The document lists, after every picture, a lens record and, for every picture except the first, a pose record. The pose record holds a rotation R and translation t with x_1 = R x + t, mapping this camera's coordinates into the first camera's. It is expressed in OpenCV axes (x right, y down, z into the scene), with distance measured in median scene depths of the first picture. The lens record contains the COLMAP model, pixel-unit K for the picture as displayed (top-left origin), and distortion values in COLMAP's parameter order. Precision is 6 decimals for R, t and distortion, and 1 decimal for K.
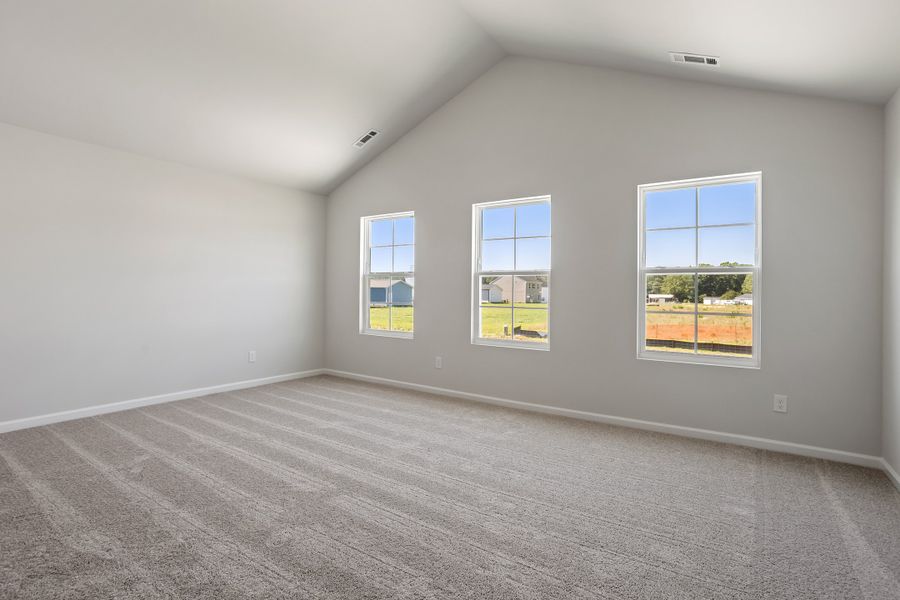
lens RADIAL K [[440.9, 0, 454.1], [0, 440.9, 296.8], [0, 0, 1]] dist [-0.053802, 0.031523]
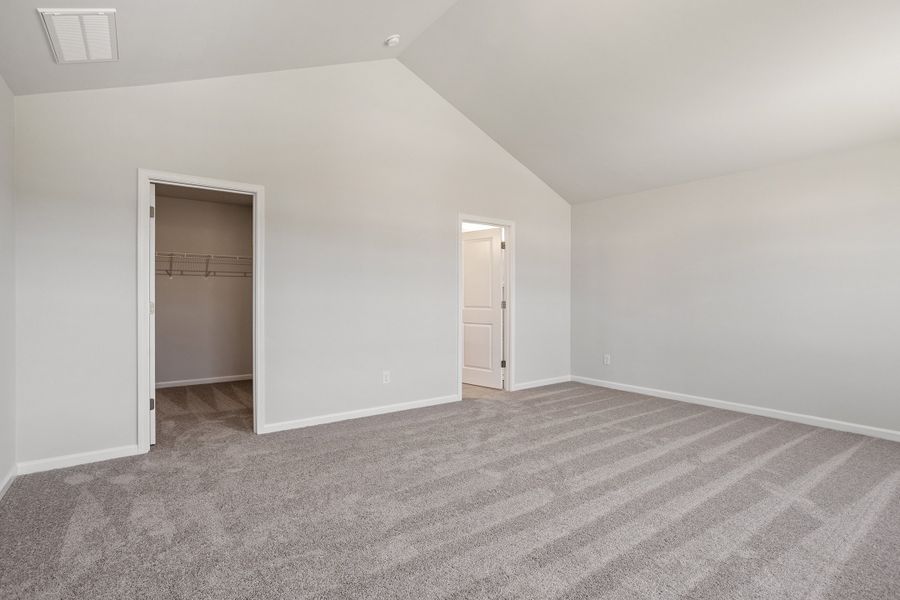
lens RADIAL K [[440.9, 0, 454.1], [0, 440.9, 296.8], [0, 0, 1]] dist [-0.053802, 0.031523]
pose [[-0.343499, -0.016055, -0.939016, 0.636266], [-0.011136, 0.999853, -0.013022, -0.006733], [0.939087, 0.005984, -0.343628, 0.862451]]
